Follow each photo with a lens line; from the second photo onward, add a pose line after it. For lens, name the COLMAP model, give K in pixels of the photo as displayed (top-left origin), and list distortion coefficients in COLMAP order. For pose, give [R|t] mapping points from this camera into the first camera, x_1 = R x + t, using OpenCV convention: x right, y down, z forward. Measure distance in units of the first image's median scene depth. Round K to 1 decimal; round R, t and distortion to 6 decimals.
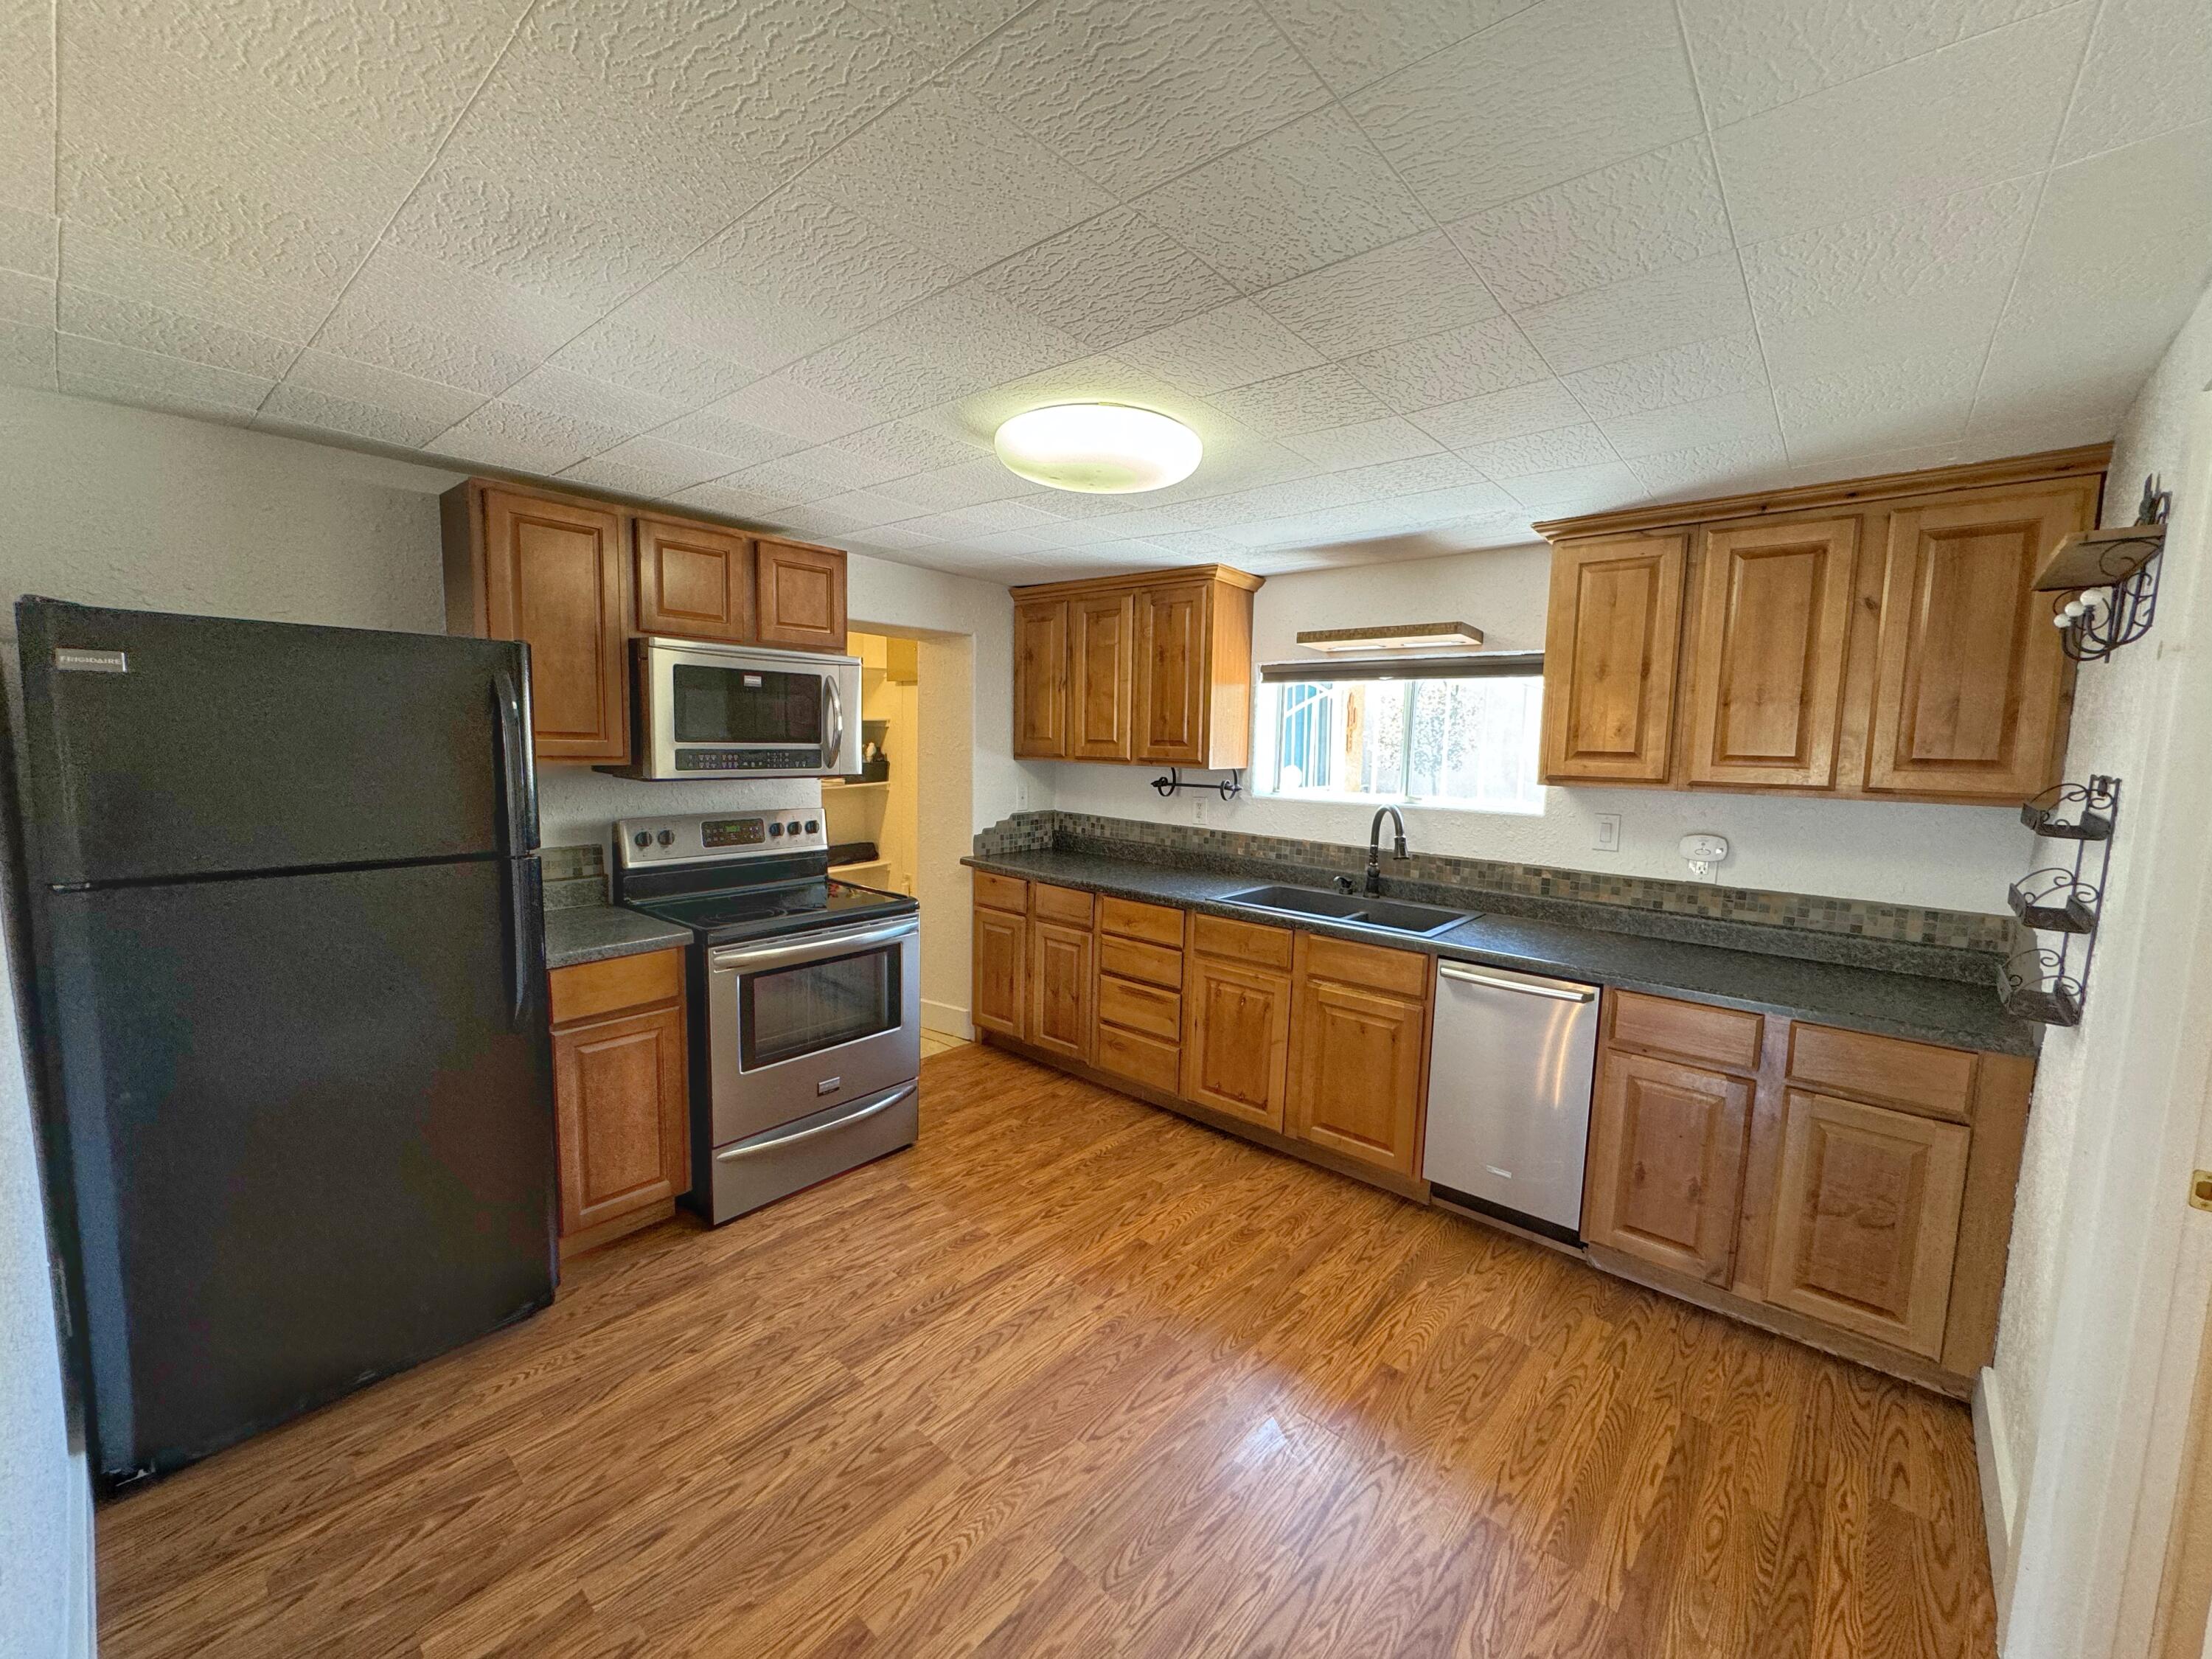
lens RADIAL K [[887.3, 0, 1119.3], [0, 887.3, 817.9], [0, 0, 1]] dist [-0.001196, 0.000285]
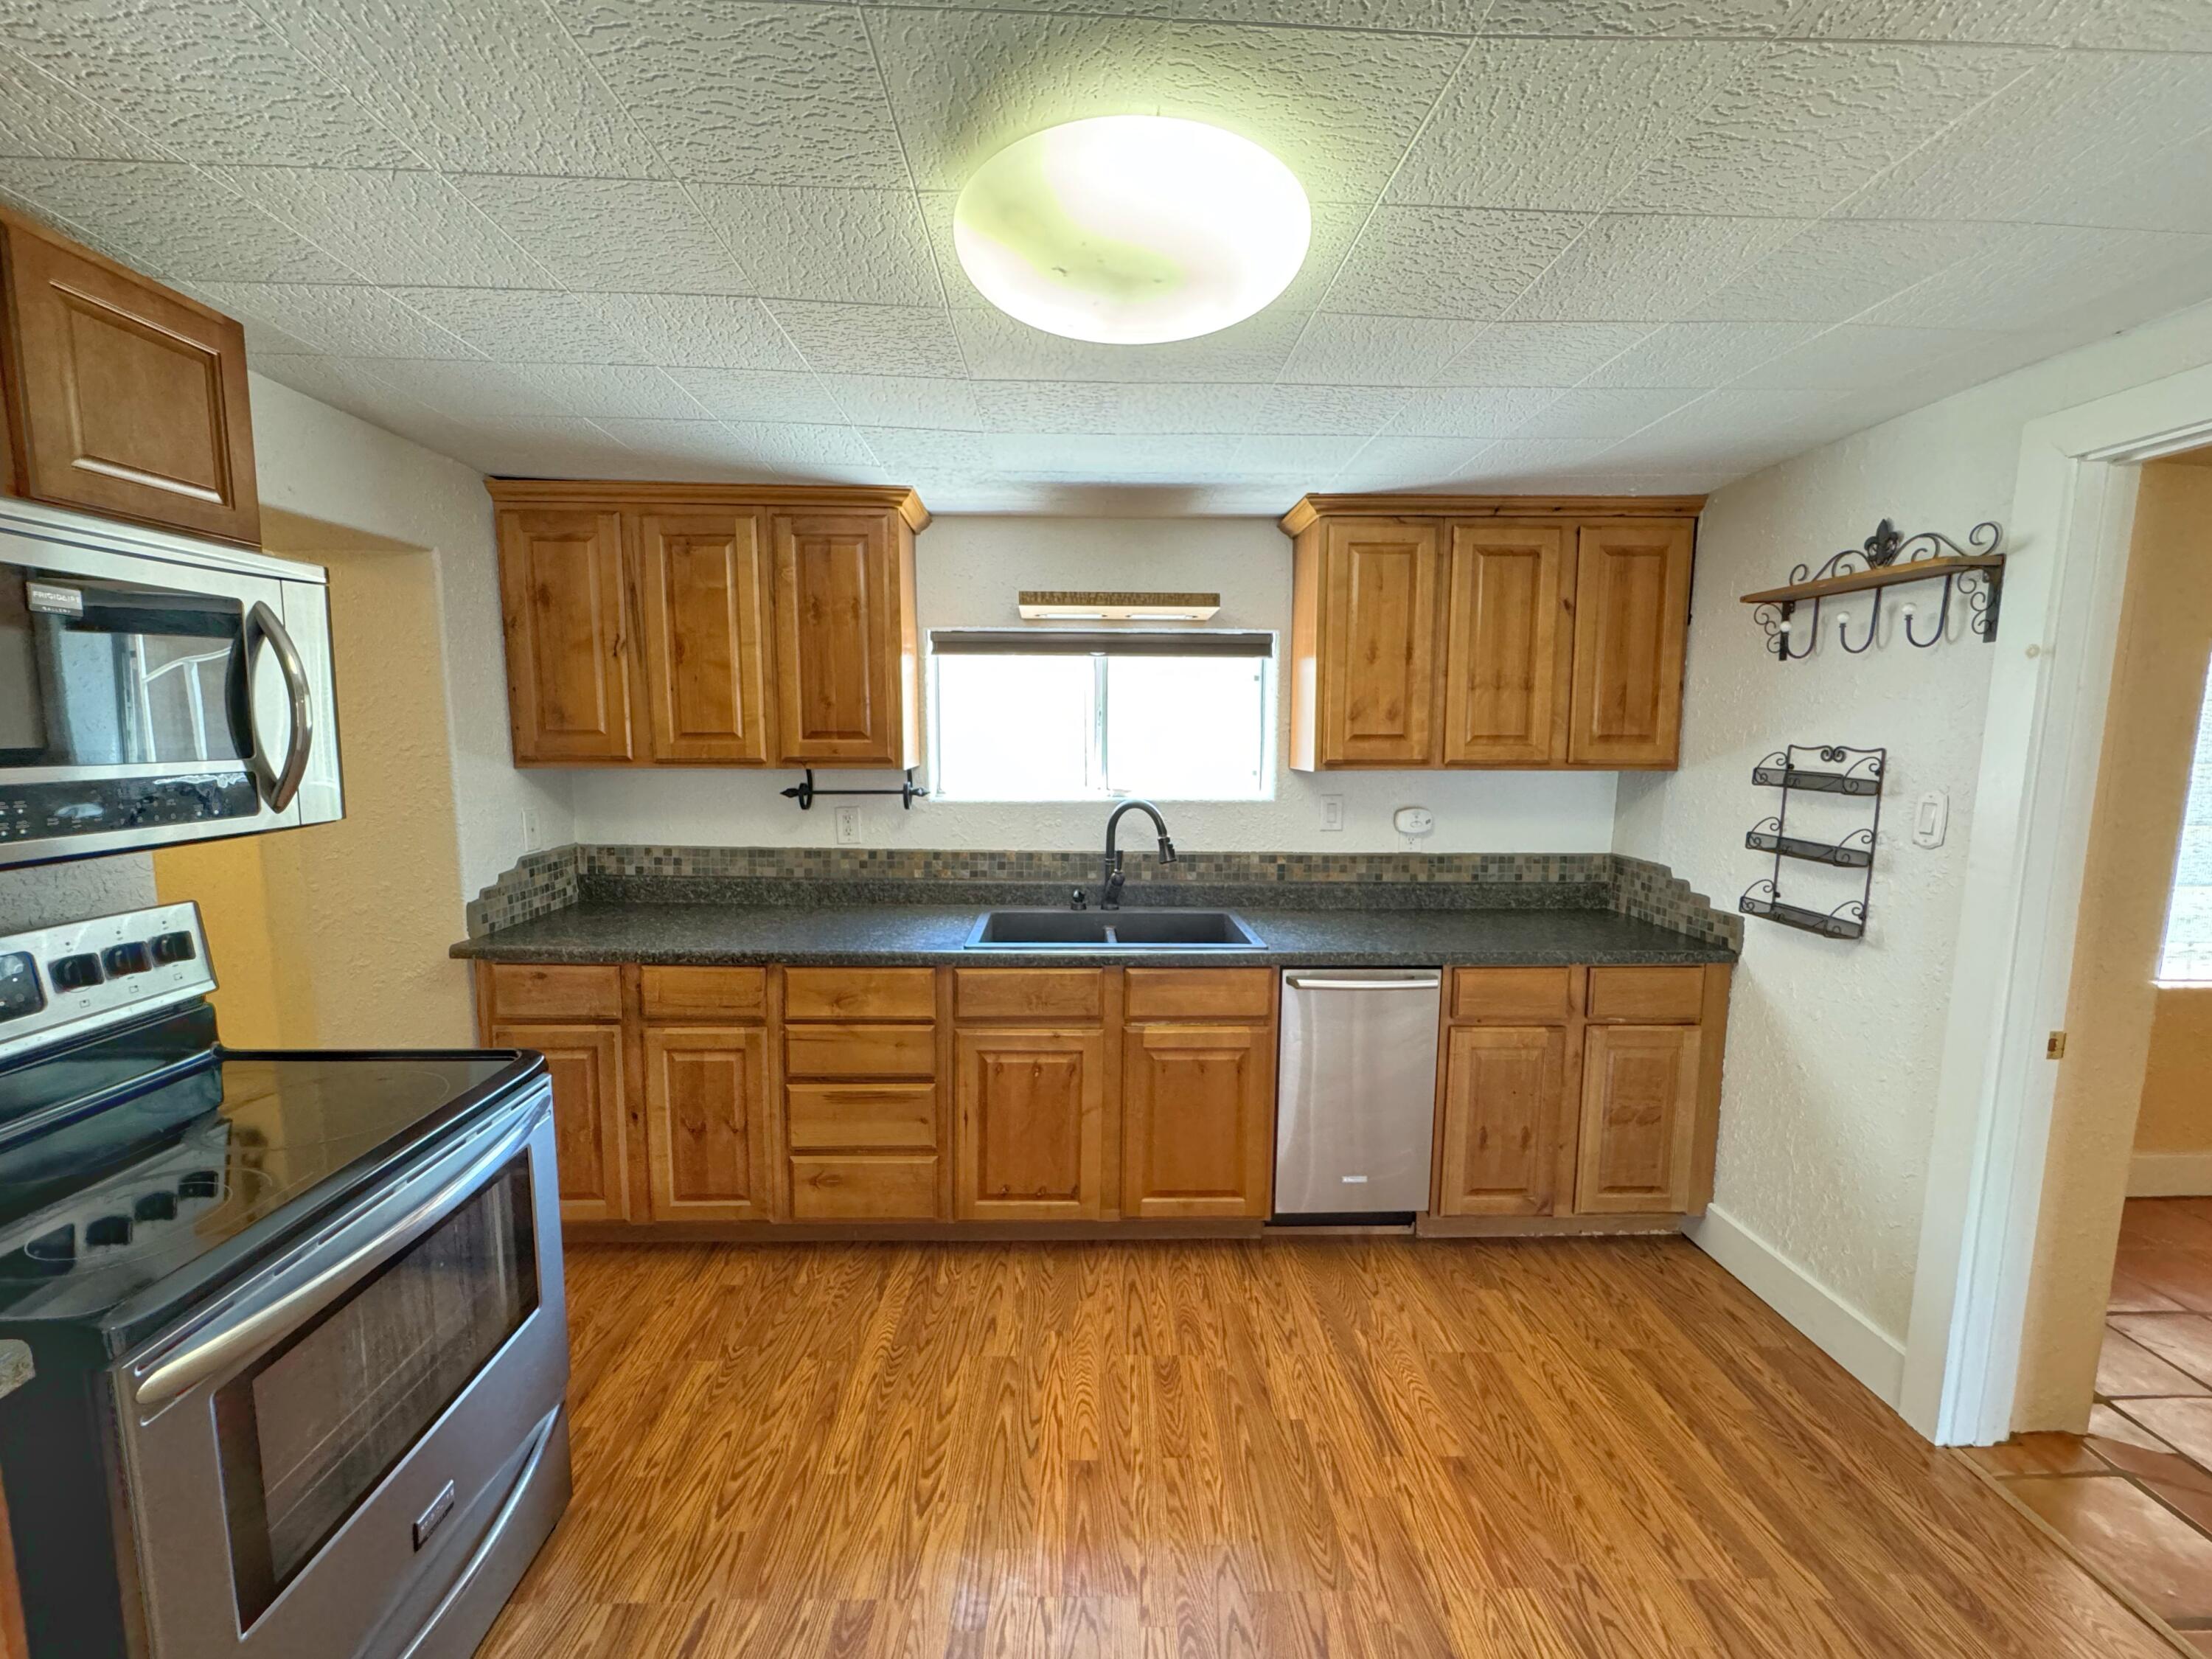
lens RADIAL K [[887.3, 0, 1095.1], [0, 887.3, 821.3], [0, 0, 1]] dist [-0.001196, 0.000285]
pose [[0.741469, -0.089027, 0.665055, -0.343260], [0.072937, 0.995980, 0.052009, -0.048363], [-0.667011, 0.009944, 0.744981, 0.430179]]
